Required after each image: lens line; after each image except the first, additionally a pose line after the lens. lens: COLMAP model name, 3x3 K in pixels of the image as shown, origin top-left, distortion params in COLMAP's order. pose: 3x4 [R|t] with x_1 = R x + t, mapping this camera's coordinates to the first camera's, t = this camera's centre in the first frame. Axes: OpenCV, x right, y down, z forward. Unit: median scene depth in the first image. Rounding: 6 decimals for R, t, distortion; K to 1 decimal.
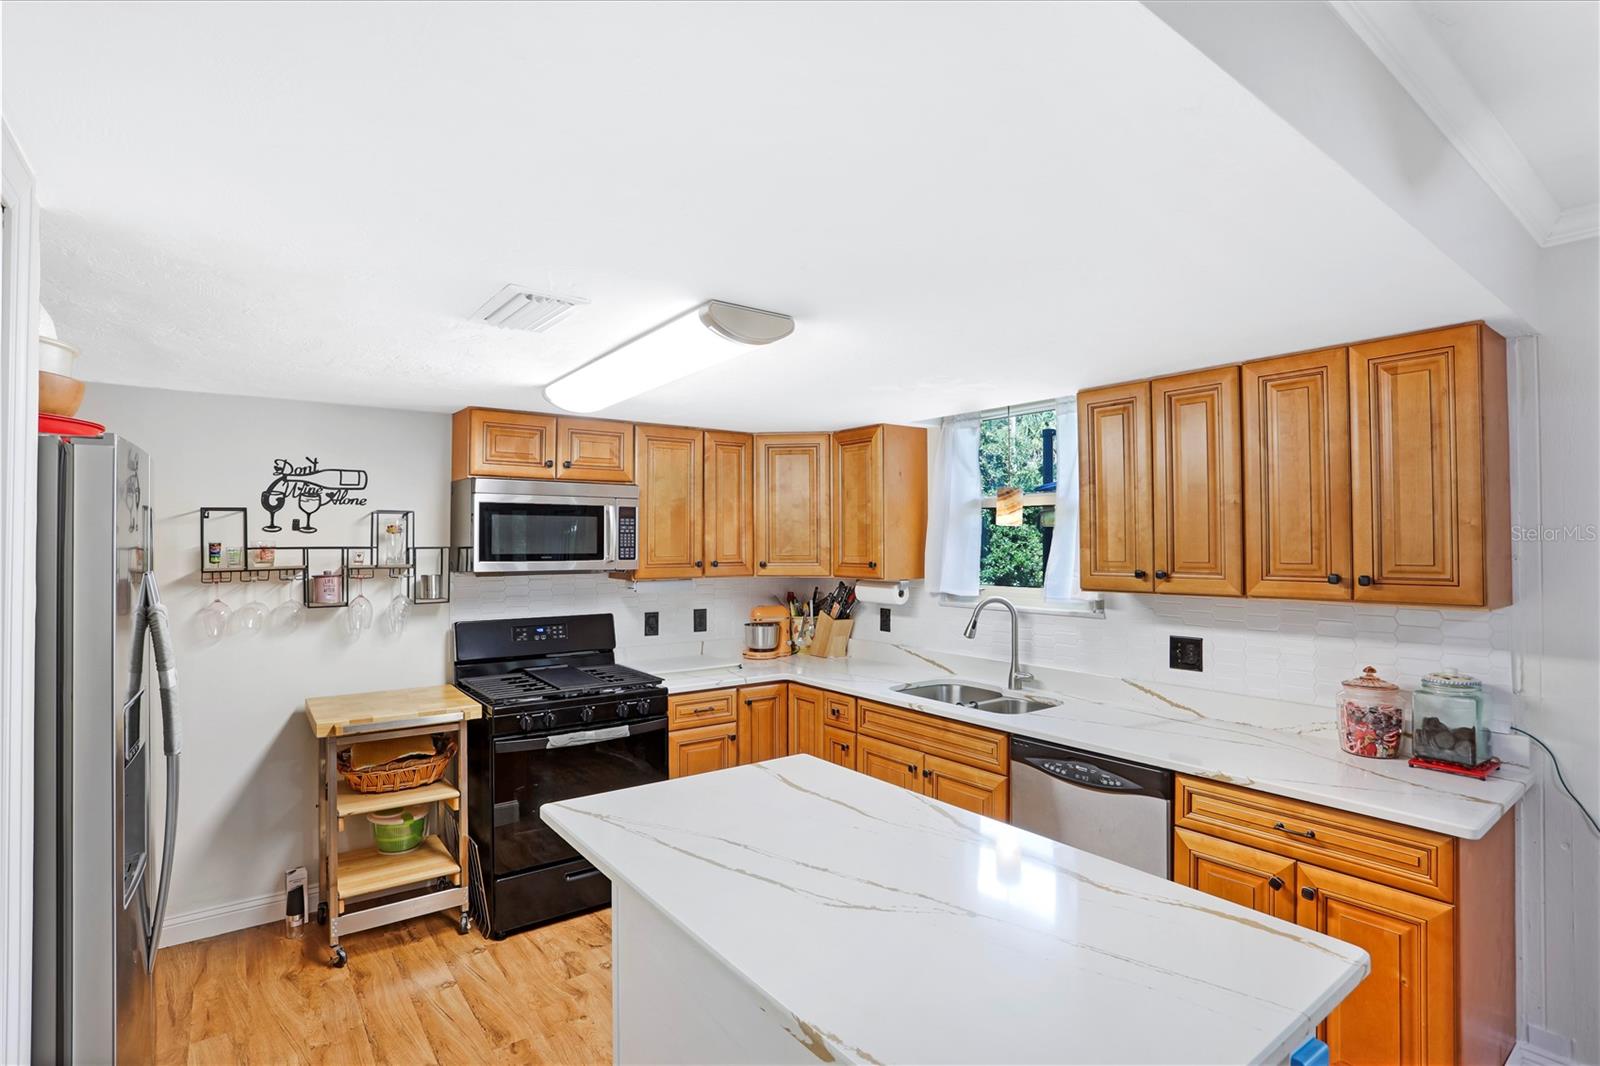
lens RADIAL K [[814.9, 0, 798.2], [0, 814.9, 535.6], [0, 0, 1]] dist [0.001180, 0.001370]
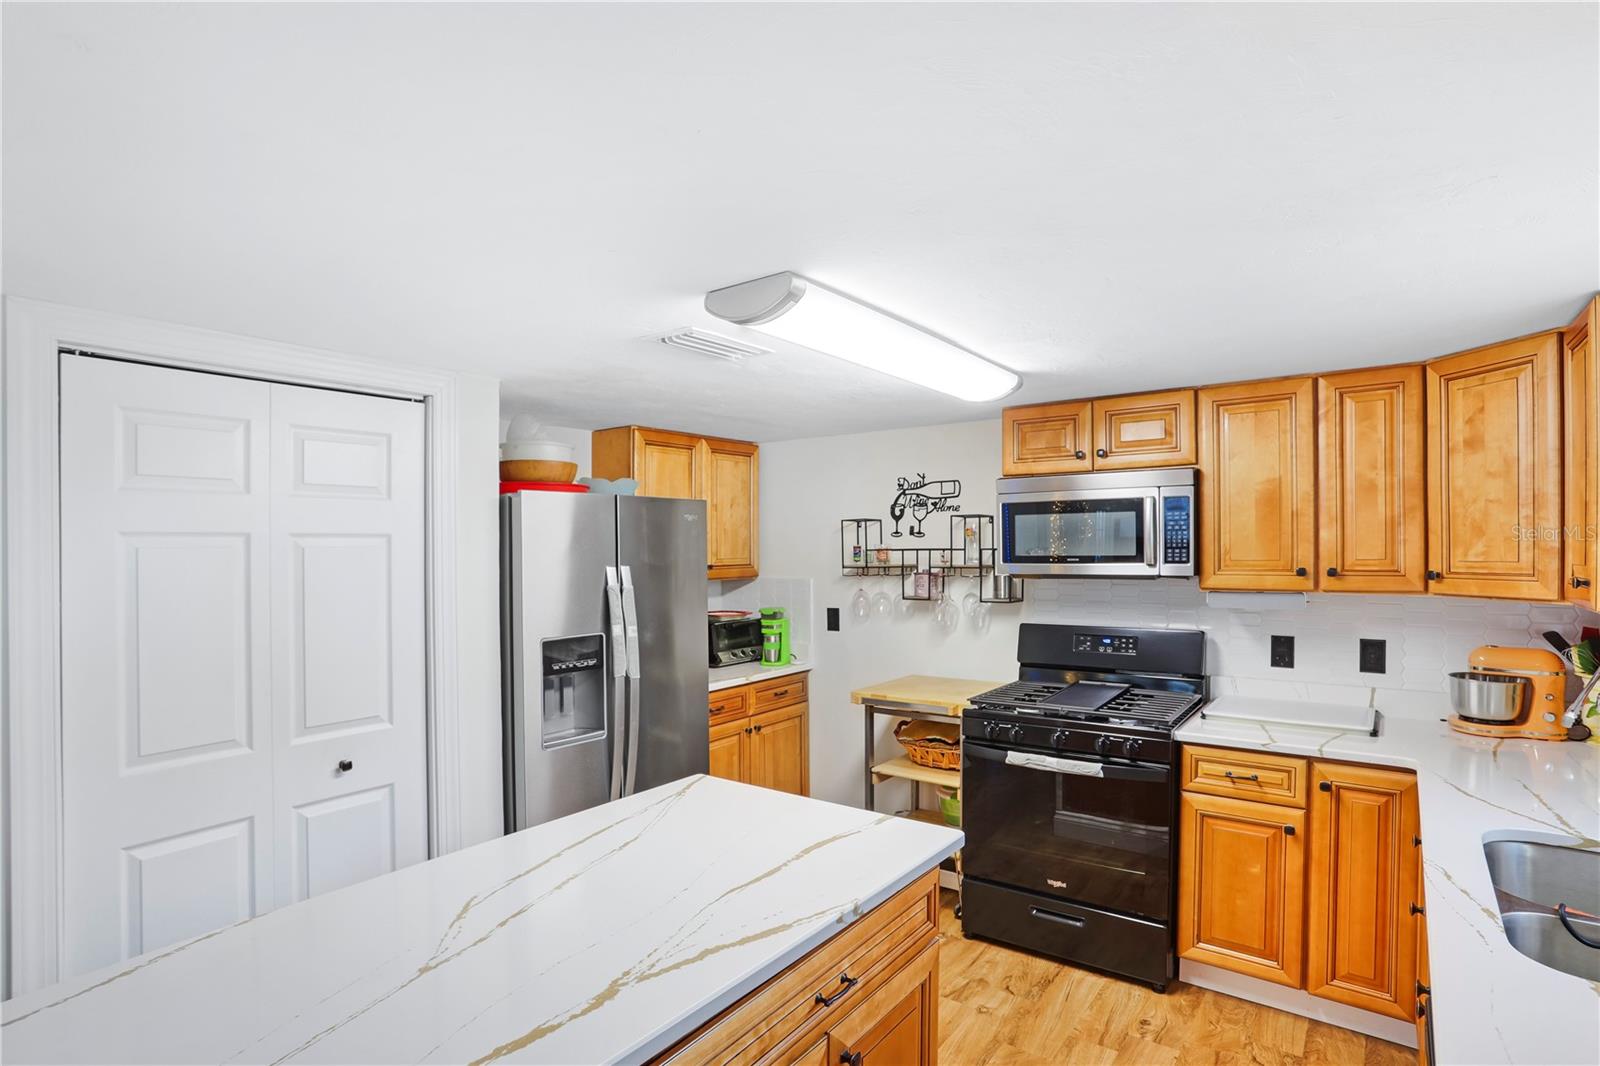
lens RADIAL K [[814.9, 0, 792.6], [0, 814.9, 555.5], [0, 0, 1]] dist [0.001180, 0.001370]
pose [[0.312373, 0.008379, -0.949922, 0.474599], [0.020812, 0.999661, 0.015661, 0.001430], [0.949731, -0.024662, 0.312093, 0.446607]]
